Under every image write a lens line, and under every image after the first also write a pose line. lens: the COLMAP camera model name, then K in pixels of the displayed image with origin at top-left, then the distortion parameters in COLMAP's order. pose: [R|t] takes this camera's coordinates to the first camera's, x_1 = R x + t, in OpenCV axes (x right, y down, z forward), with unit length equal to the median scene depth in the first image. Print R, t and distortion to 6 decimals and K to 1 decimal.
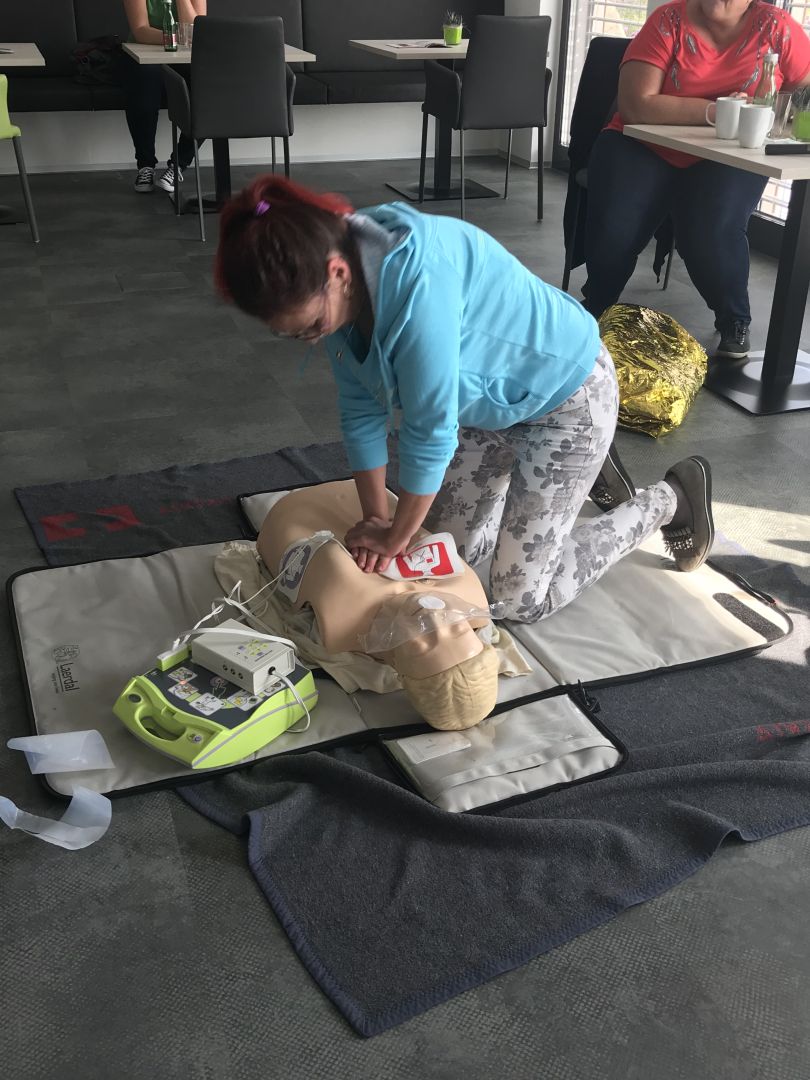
lens RADIAL K [[1165.2, 0, 405.0], [0, 1165.2, 540.0], [0, 0, 1]] dist [0.090901, -0.287040]
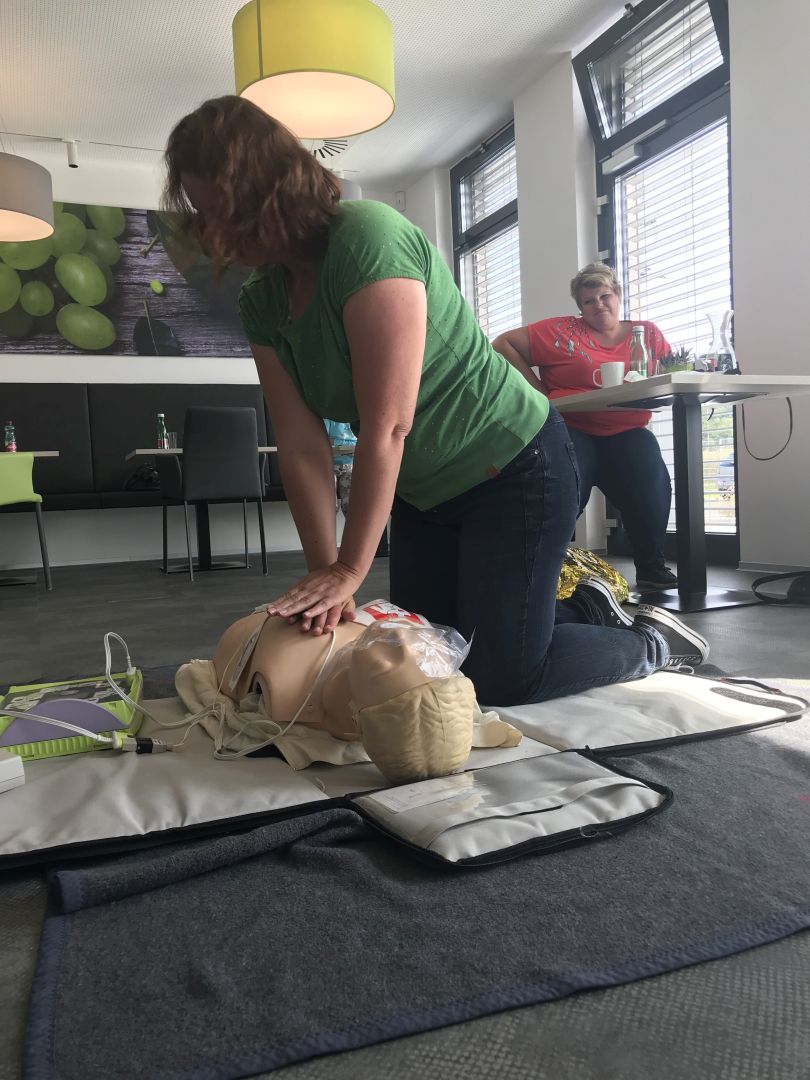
lens RADIAL K [[877.6, 0, 405.0], [0, 877.6, 540.0], [0, 0, 1]] dist [0.075409, -0.147911]
pose [[0.996015, -0.062433, 0.063685, -0.008672], [0.083526, 0.903315, -0.420767, 0.263985], [-0.031258, 0.424410, 0.904931, 0.423020]]
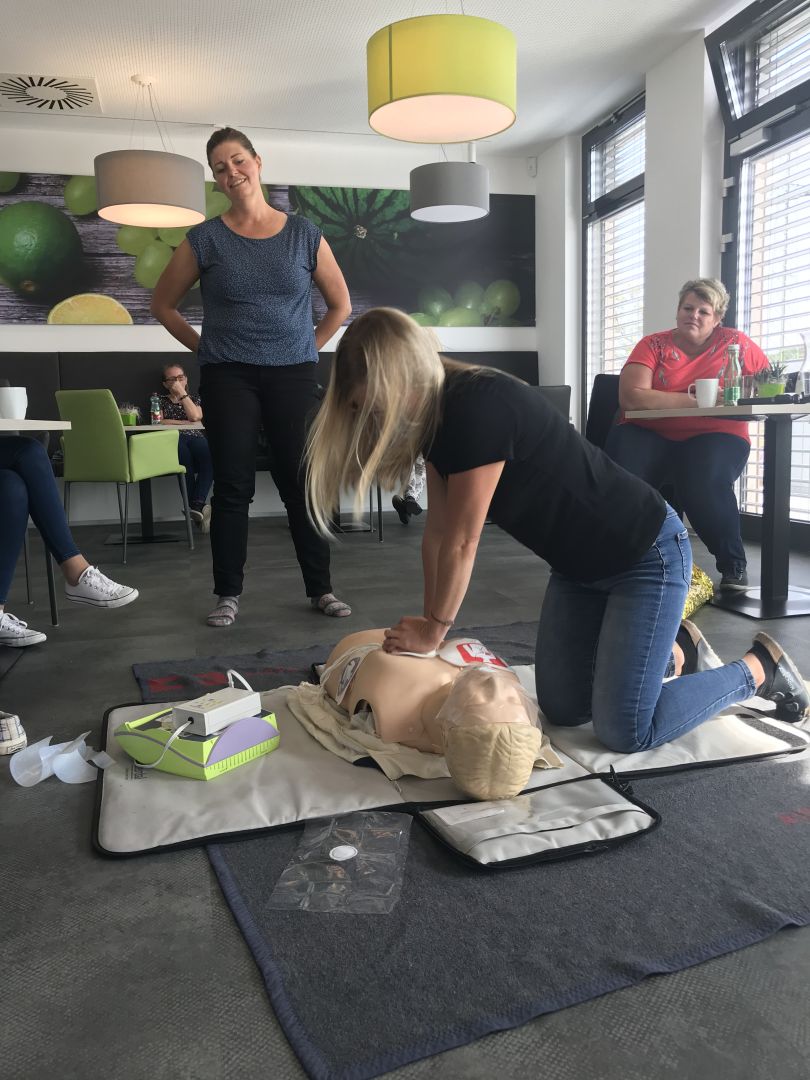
lens RADIAL K [[890.1, 0, 407.5], [0, 890.1, 541.6], [0, 0, 1]] dist [0.016899, -0.011361]
pose [[0.995862, -0.028869, -0.086168, 0.046405], [-0.002925, 0.937523, -0.347911, 0.228612], [0.090828, 0.346724, 0.933559, 0.181742]]
